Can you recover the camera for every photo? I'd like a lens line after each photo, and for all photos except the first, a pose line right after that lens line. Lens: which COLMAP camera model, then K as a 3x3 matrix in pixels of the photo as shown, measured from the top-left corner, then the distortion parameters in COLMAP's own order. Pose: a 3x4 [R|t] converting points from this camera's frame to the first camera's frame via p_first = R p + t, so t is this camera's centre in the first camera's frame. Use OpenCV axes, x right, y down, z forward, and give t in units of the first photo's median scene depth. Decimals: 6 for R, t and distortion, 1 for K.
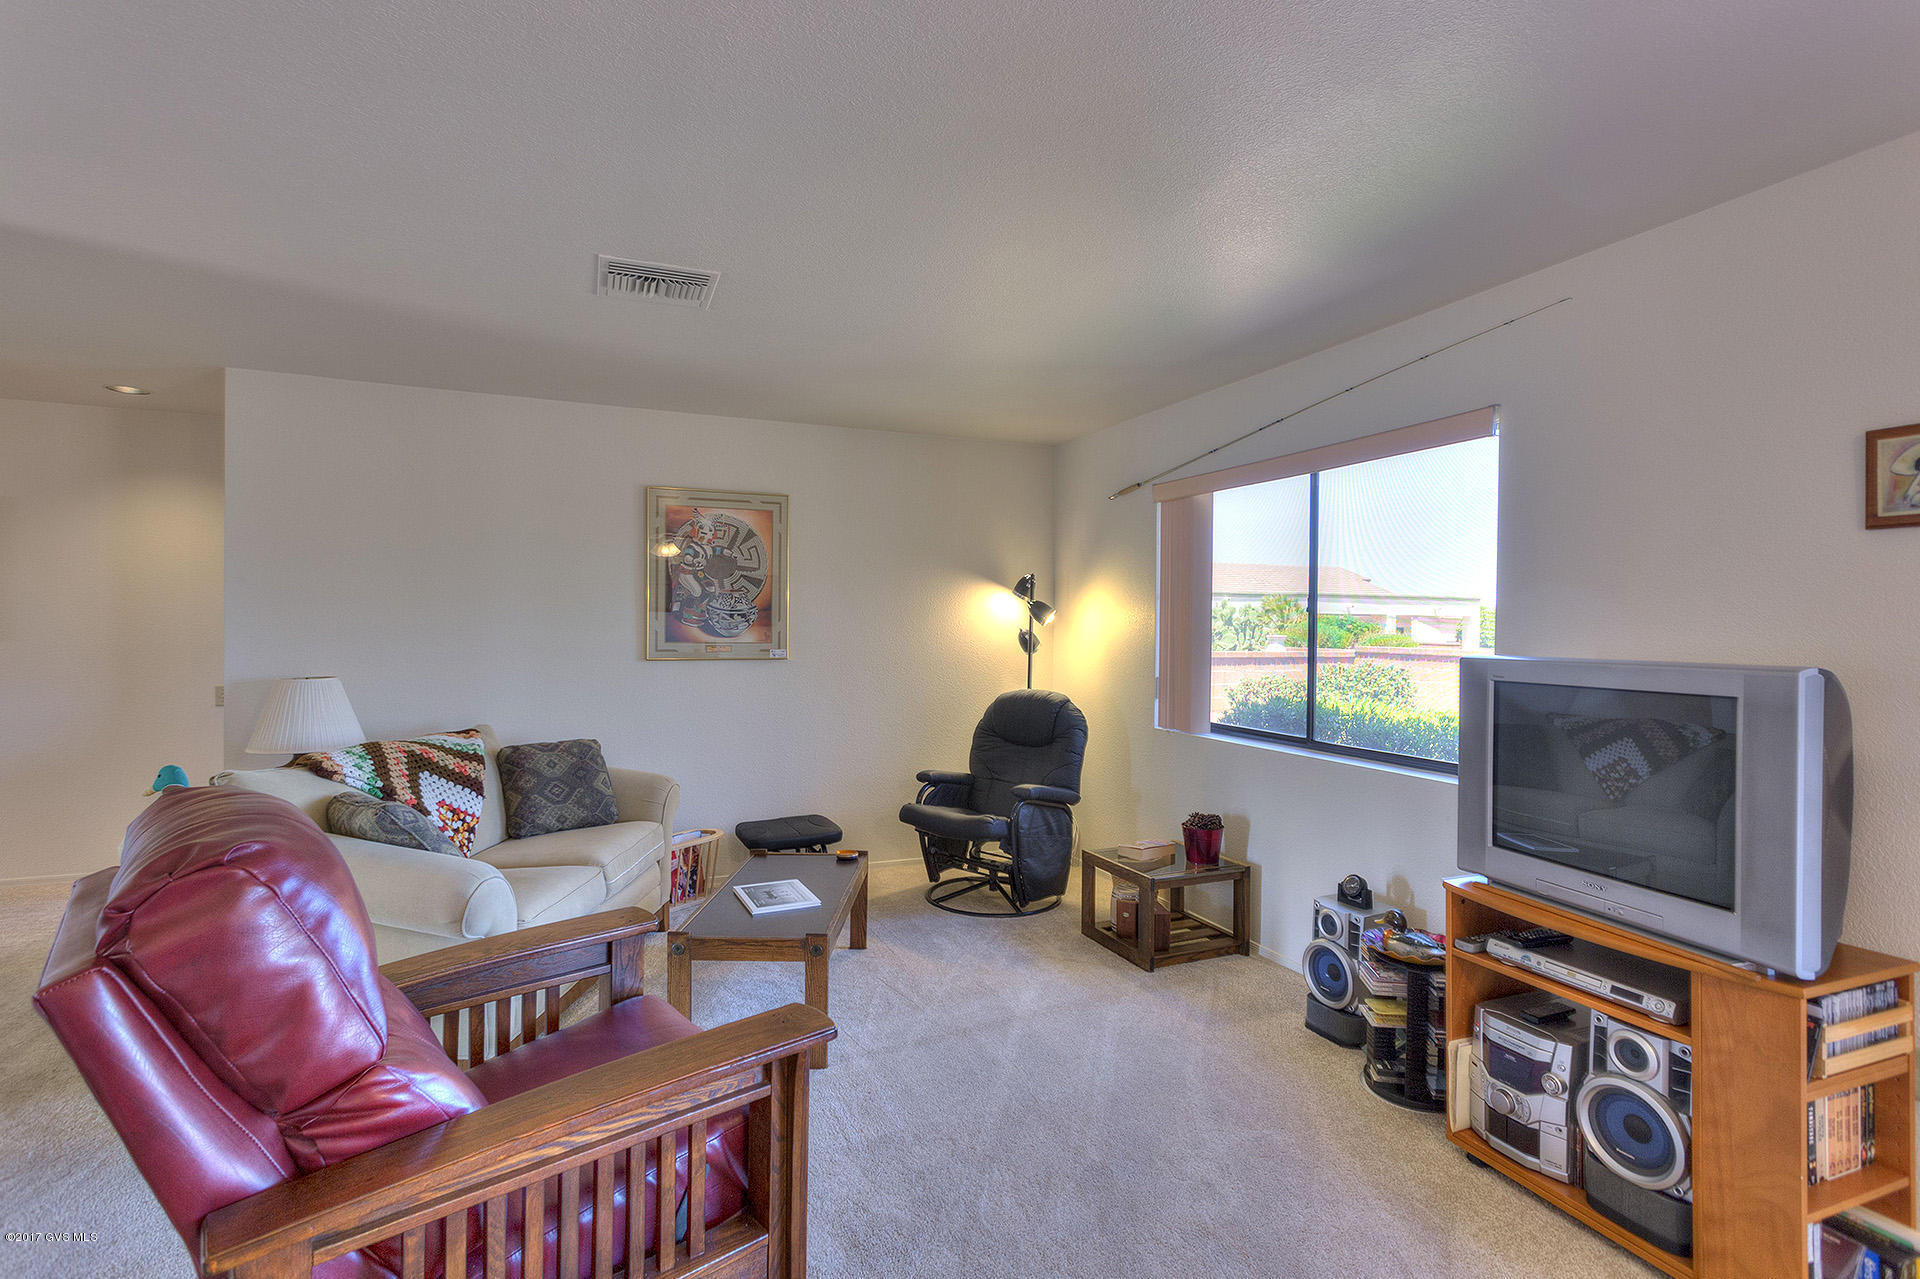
lens RADIAL K [[923.4, 0, 947.2], [0, 923.4, 634.5], [0, 0, 1]] dist [0.008649, 0.001622]
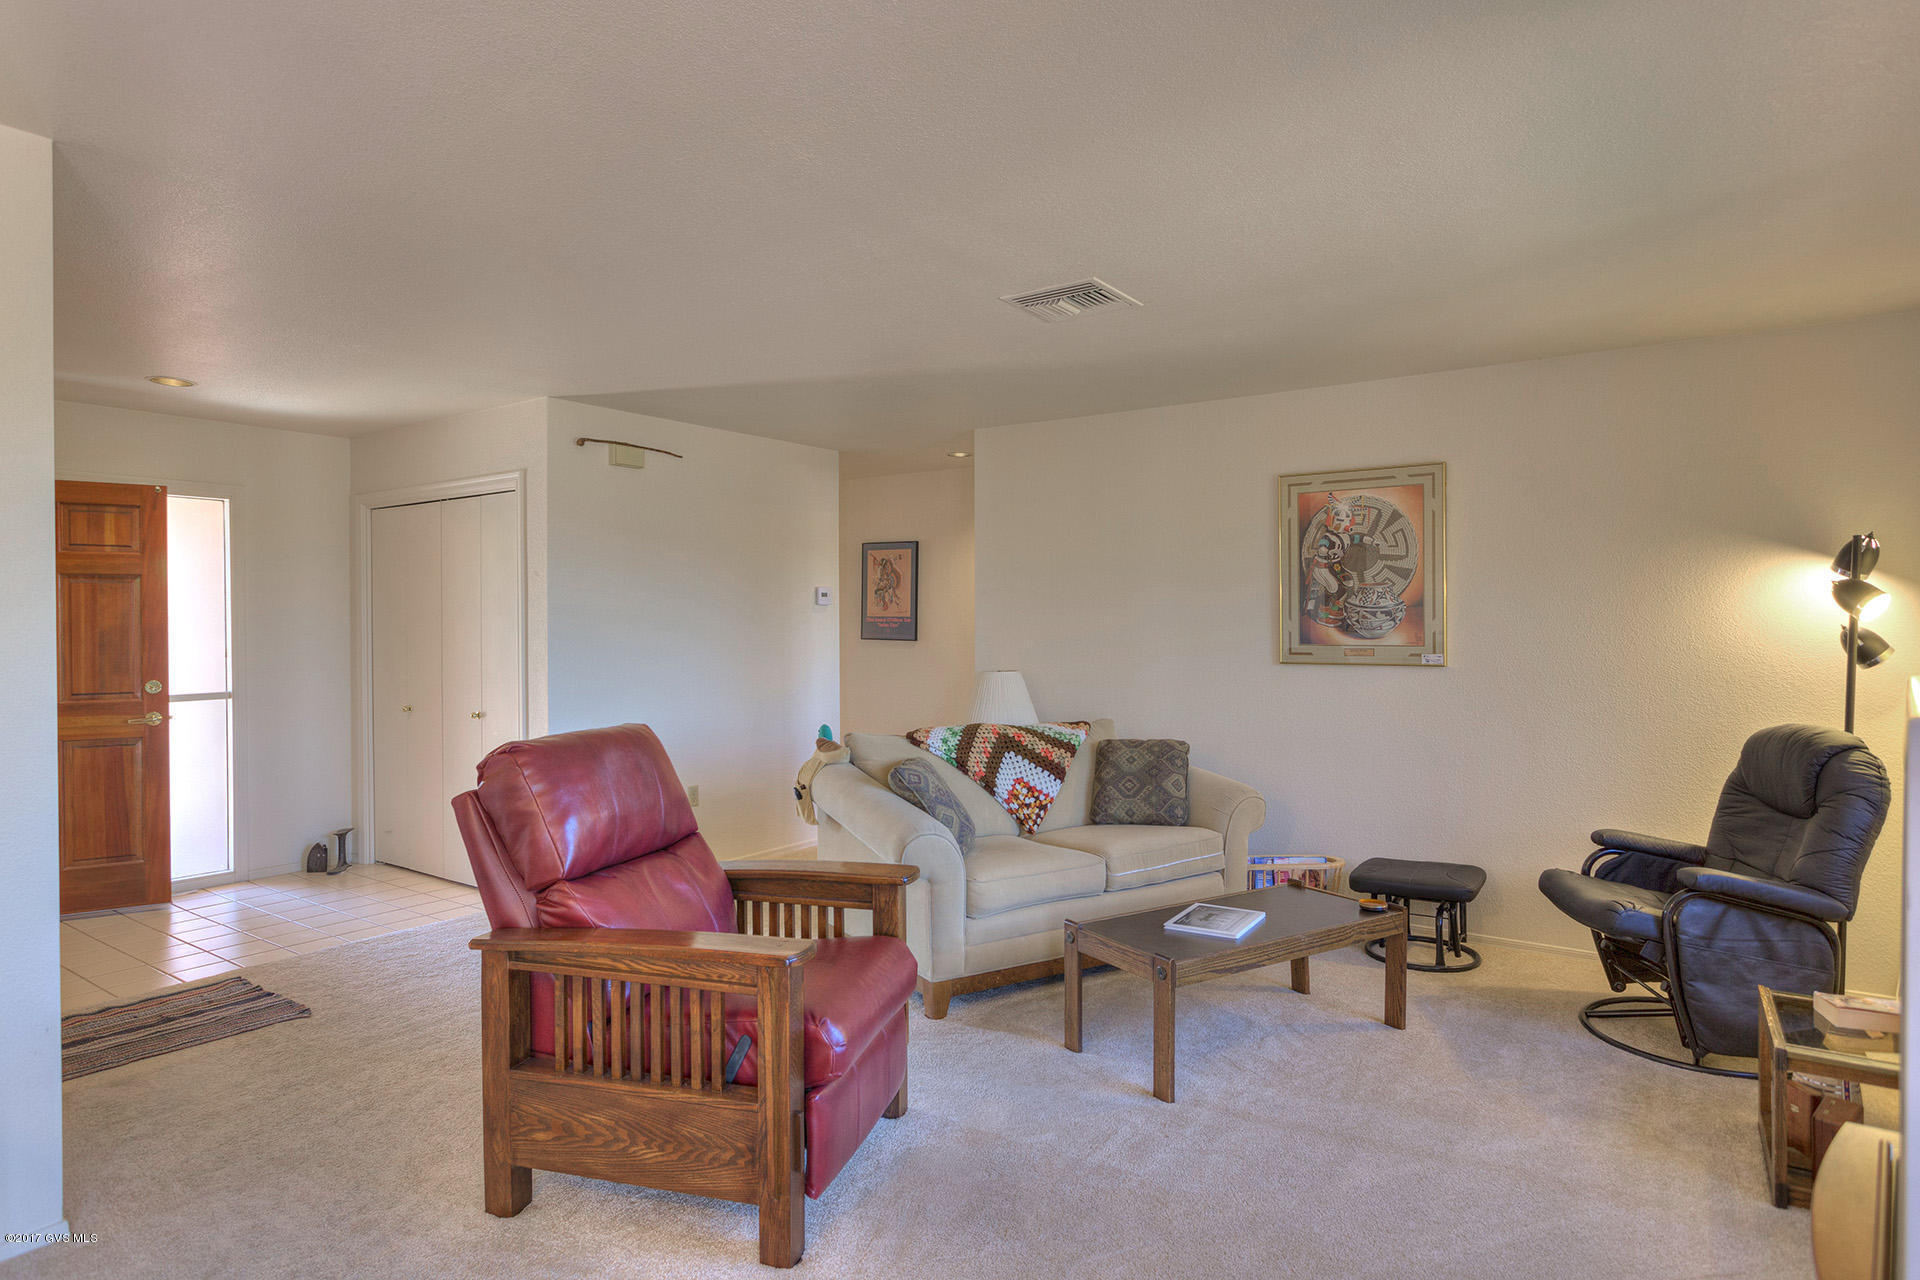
lens RADIAL K [[1081.9, 0, 956.4], [0, 1081.9, 633.7], [0, 0, 1]] dist [0.018058, 0.000421]
pose [[0.545261, -0.002844, -0.838262, 0.405534], [0.000449, 0.999995, -0.003101, 0.000977], [0.838266, 0.001315, 0.545259, 0.137056]]
